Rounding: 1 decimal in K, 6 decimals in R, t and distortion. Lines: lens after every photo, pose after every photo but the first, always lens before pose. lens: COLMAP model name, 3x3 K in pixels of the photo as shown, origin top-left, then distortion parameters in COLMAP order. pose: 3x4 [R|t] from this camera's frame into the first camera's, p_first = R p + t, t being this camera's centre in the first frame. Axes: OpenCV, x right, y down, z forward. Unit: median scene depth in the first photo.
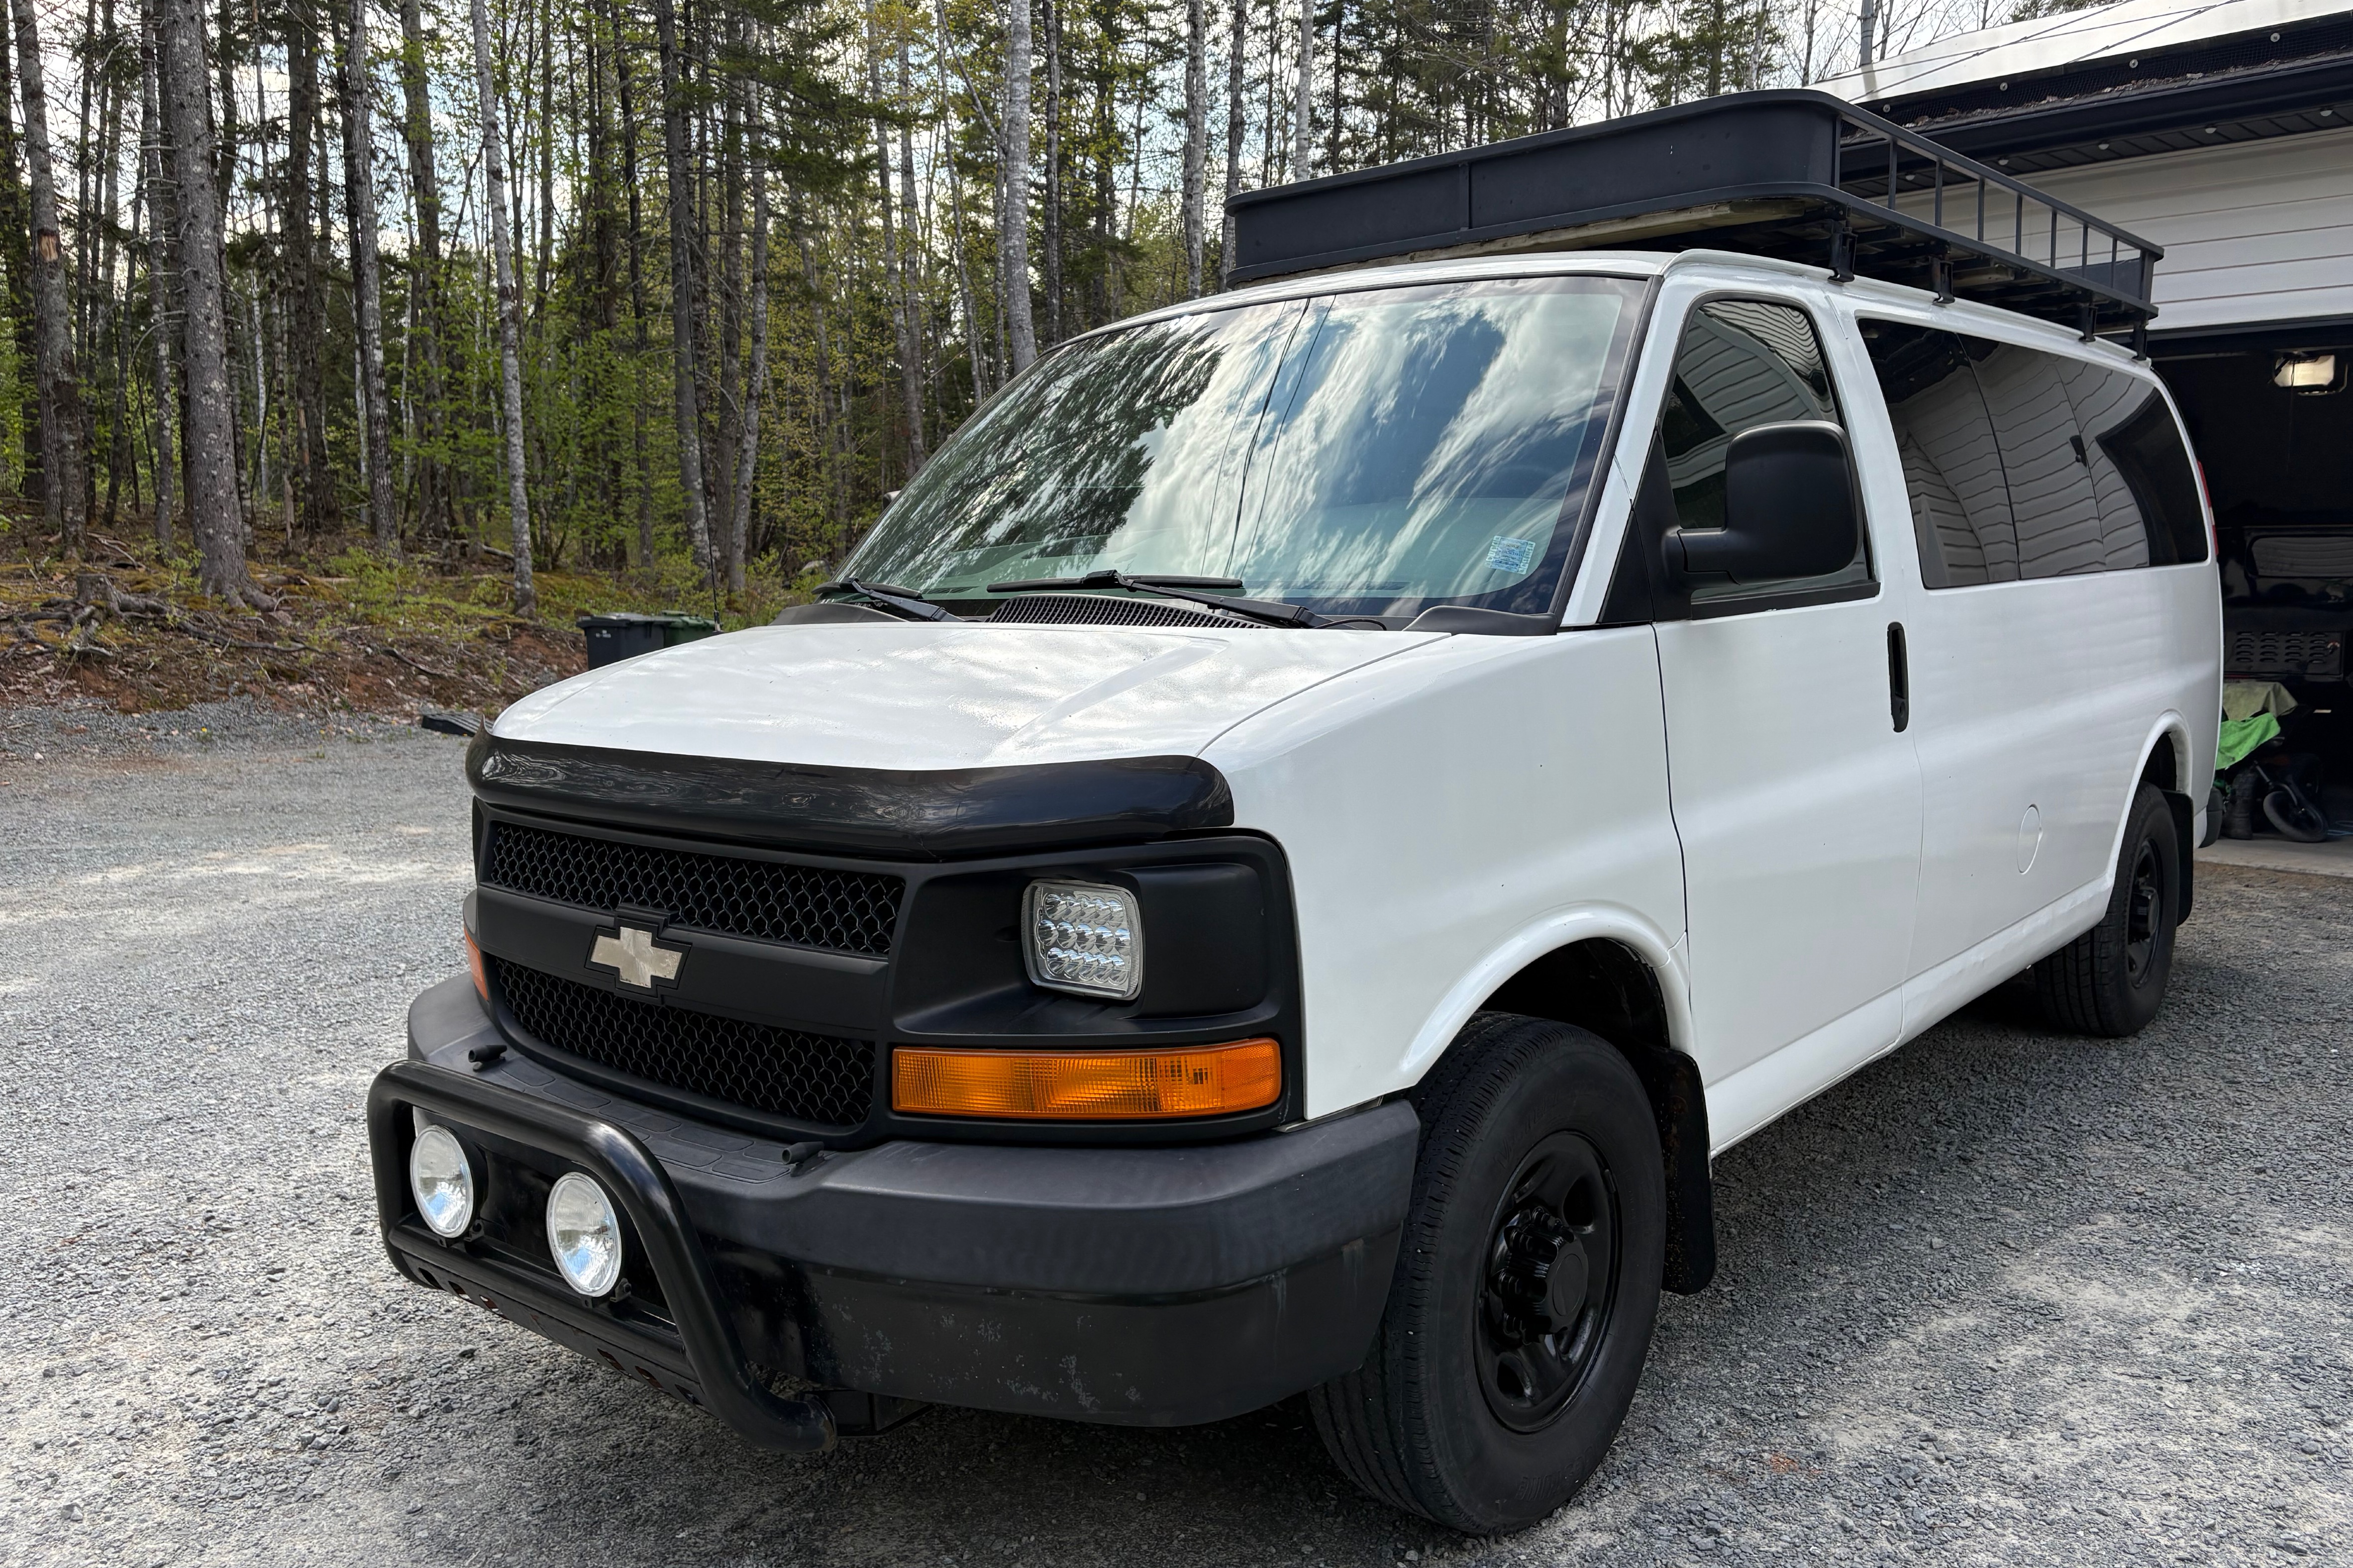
lens RADIAL K [[1835.7, 0, 1135.3], [0, 1835.7, 787.0], [0, 0, 1]] dist [0.039269, -0.029577]
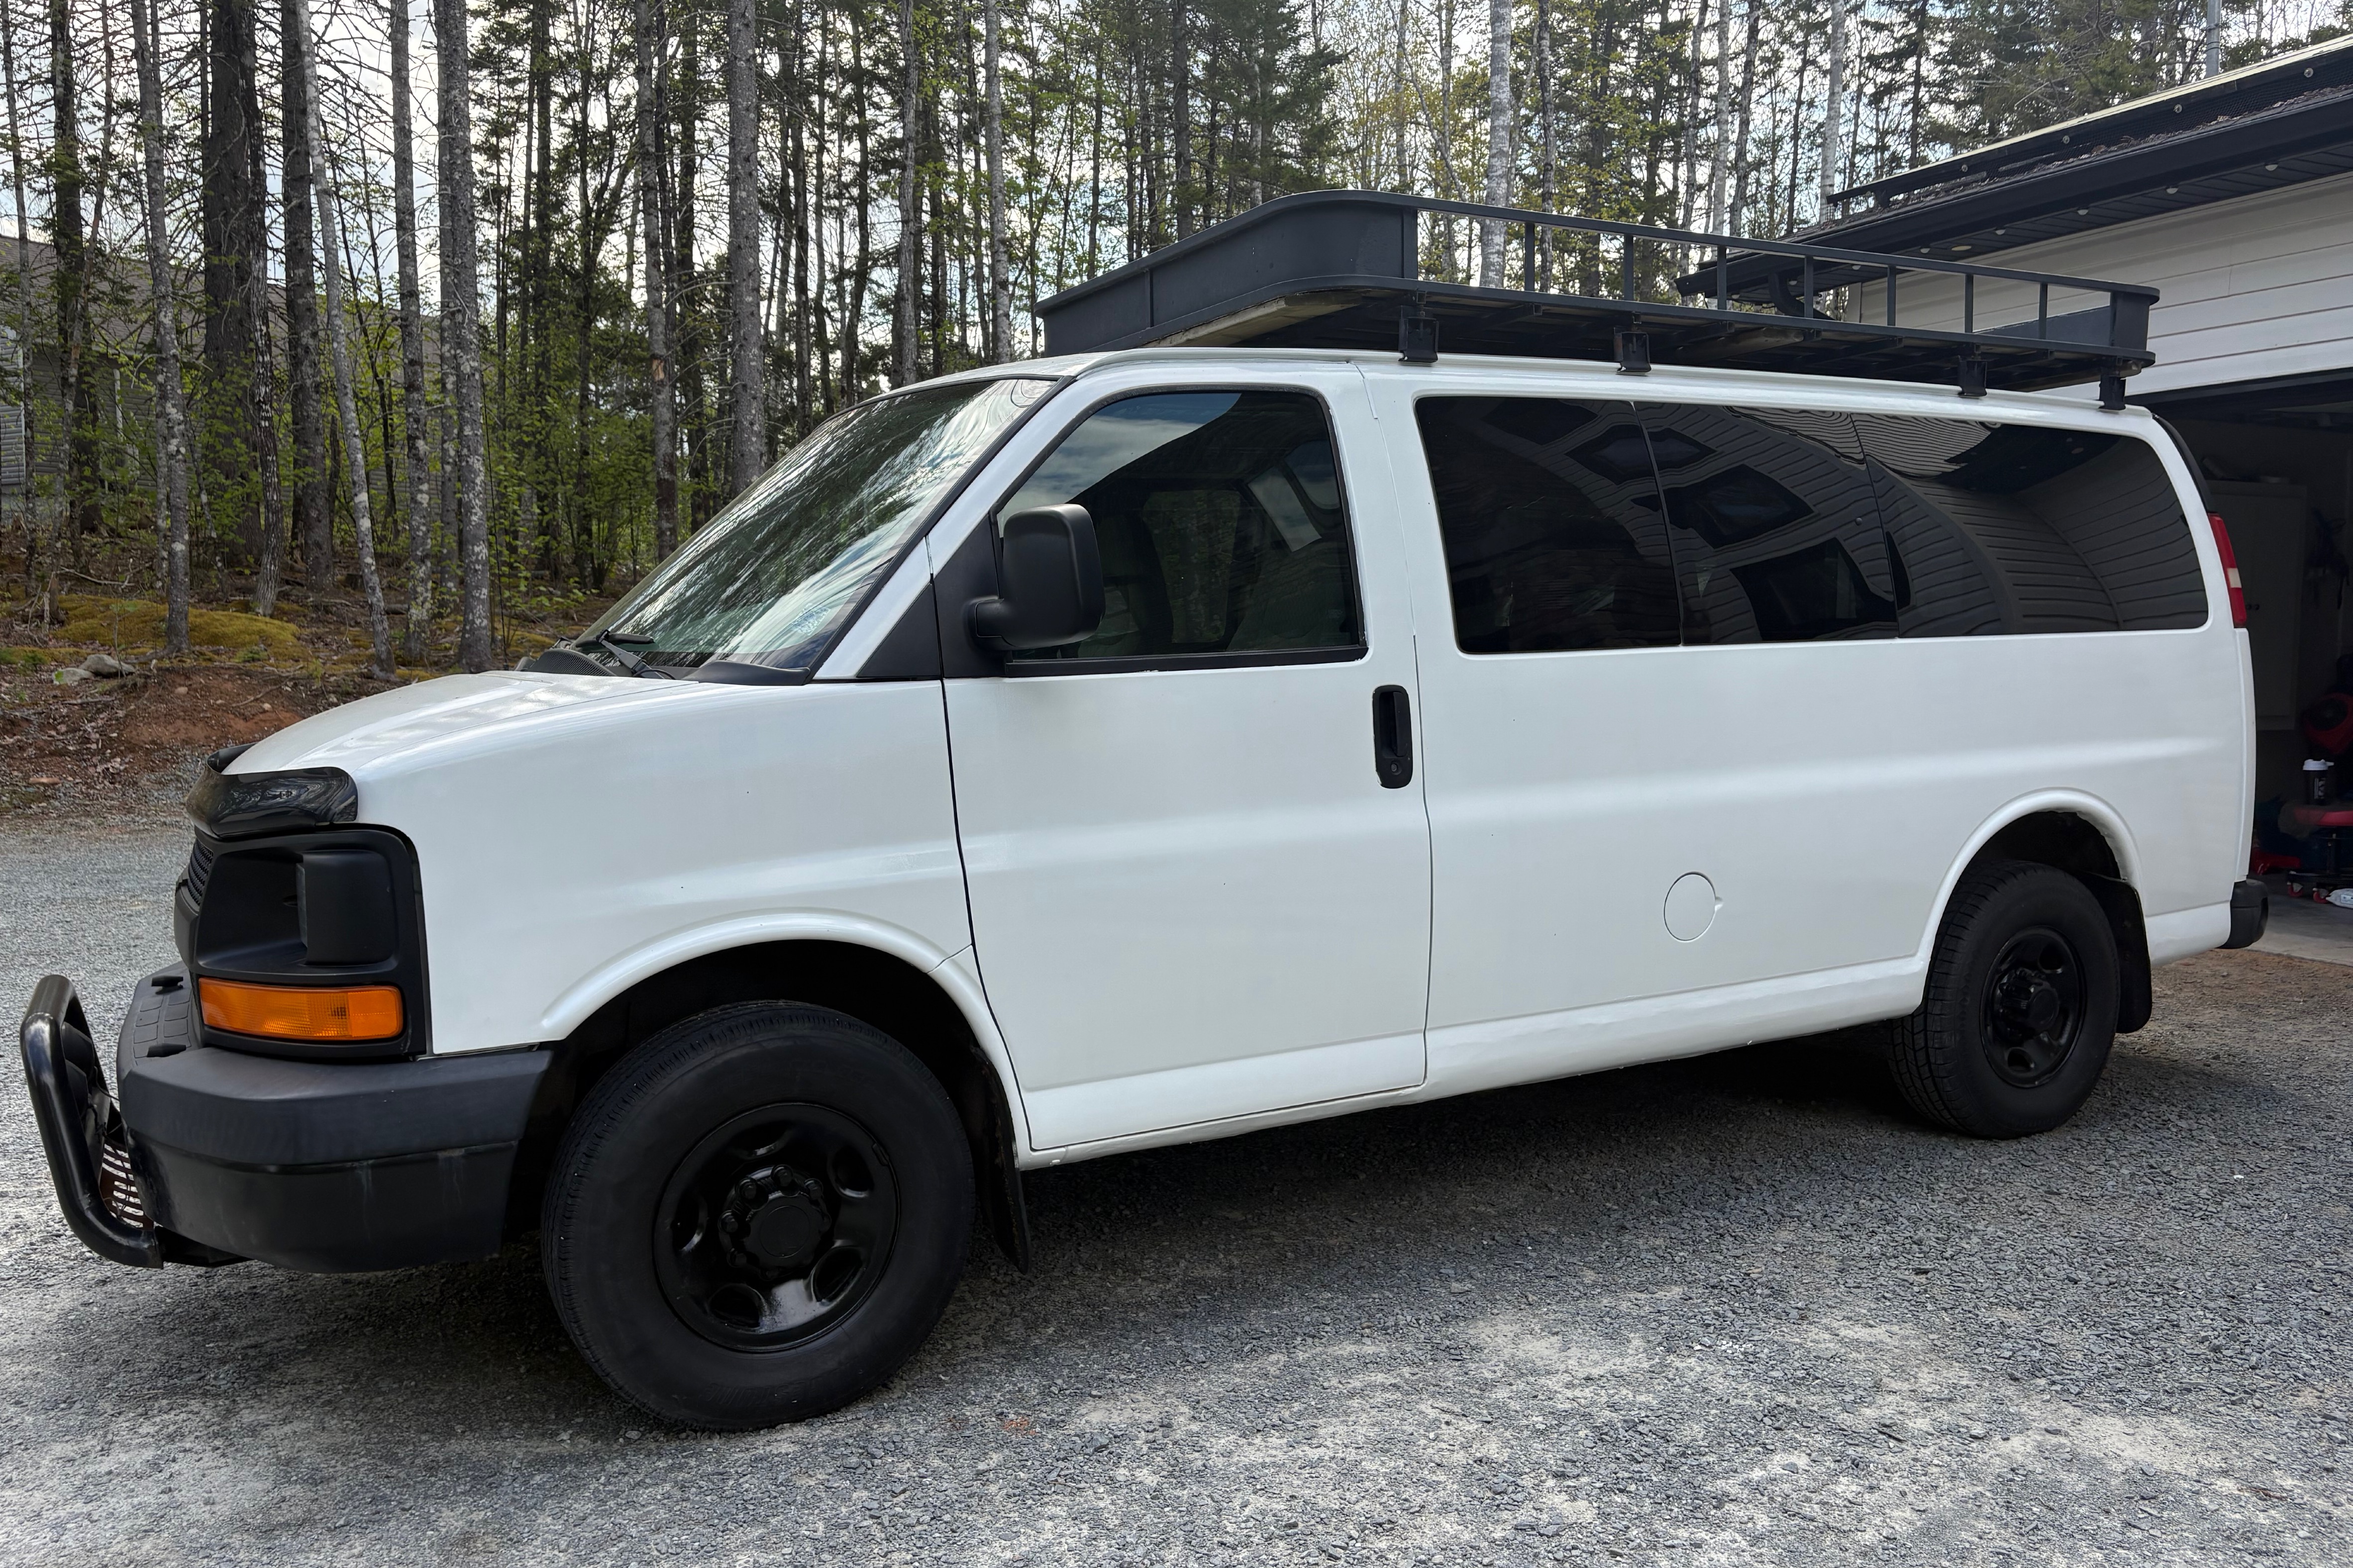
lens RADIAL K [[1835.7, 0, 1135.3], [0, 1835.7, 787.0], [0, 0, 1]] dist [0.039269, -0.029577]
pose [[0.936176, 0.031793, -0.350092, 0.729303], [-0.044365, 0.998624, -0.027947, 0.006390], [0.348722, 0.041695, 0.936298, -0.037952]]
